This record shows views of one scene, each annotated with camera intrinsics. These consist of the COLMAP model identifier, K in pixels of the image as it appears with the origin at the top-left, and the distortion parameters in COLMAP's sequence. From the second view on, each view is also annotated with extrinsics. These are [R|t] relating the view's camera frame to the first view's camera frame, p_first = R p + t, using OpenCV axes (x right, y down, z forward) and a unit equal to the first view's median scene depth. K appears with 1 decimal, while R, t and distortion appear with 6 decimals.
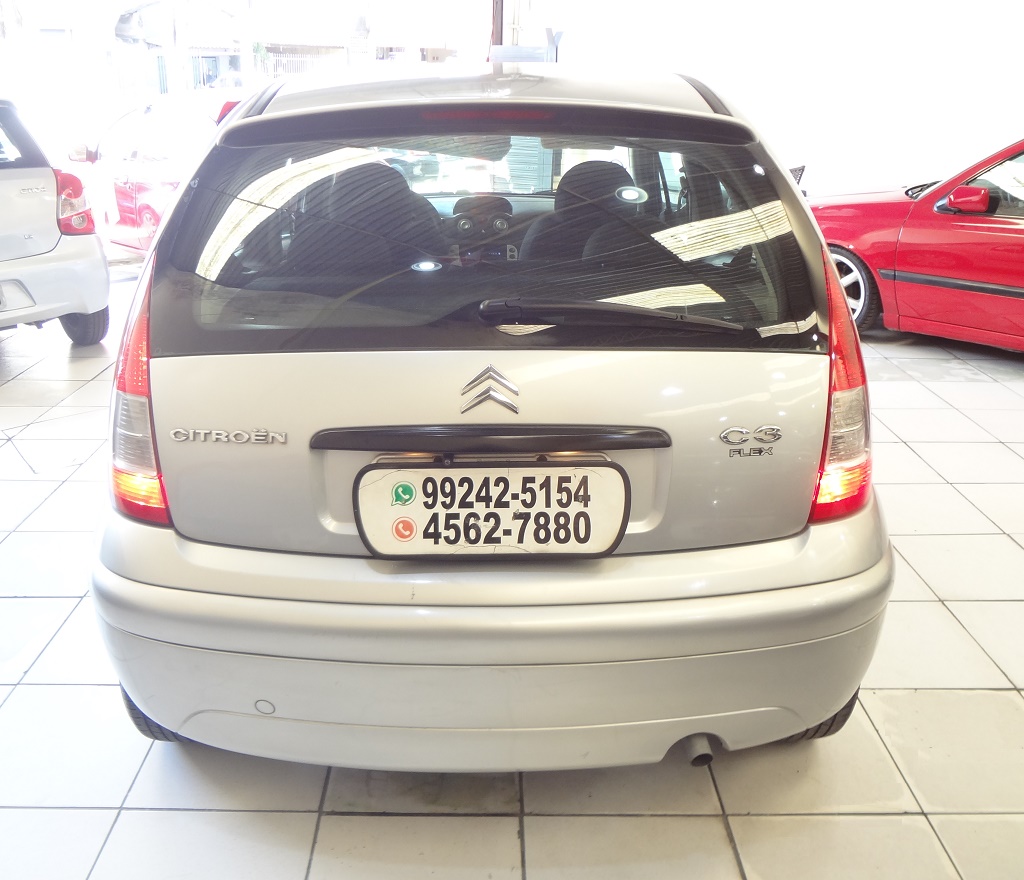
lens RADIAL K [[929.3, 0, 481.9], [0, 929.3, 437.8], [0, 0, 1]] dist [-0.046642, -0.001796]
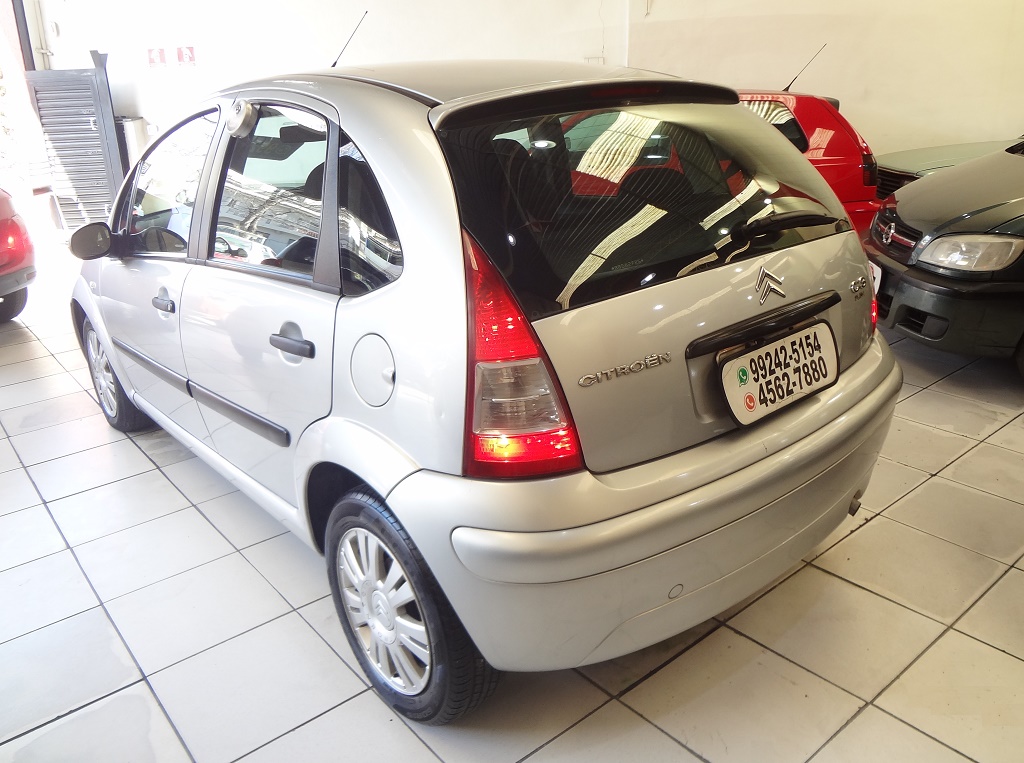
lens RADIAL K [[808.5, 0, 512.0], [0, 808.5, 381.5], [0, 0, 1]] dist [-0.038295, -0.001529]
pose [[0.761702, -0.253540, 0.596261, -0.769539], [0.271962, 0.960376, 0.060946, -0.067422], [-0.588087, 0.115737, 0.800474, 0.228095]]
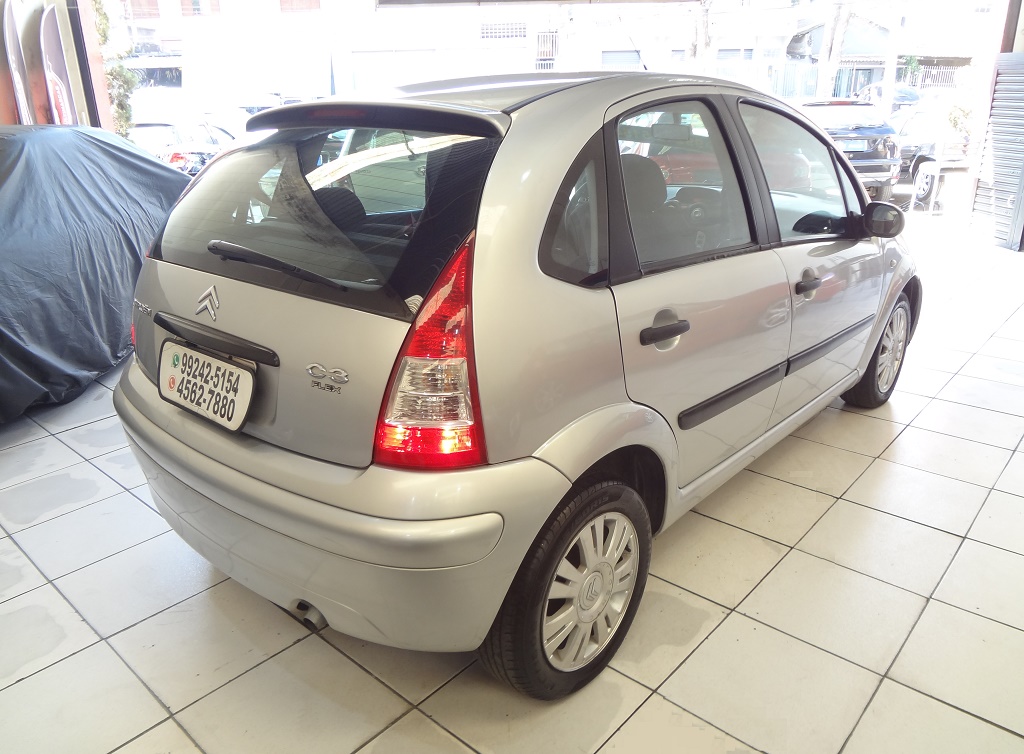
lens RADIAL K [[758.6, 0, 512.0], [0, 758.6, 377.0], [0, 0, 1]] dist [-0.043589, 0.000617]
pose [[0.749761, 0.217162, -0.625060, 0.867229], [-0.220376, 0.972636, 0.073577, -0.099123], [0.623934, 0.082583, 0.777101, 0.292552]]
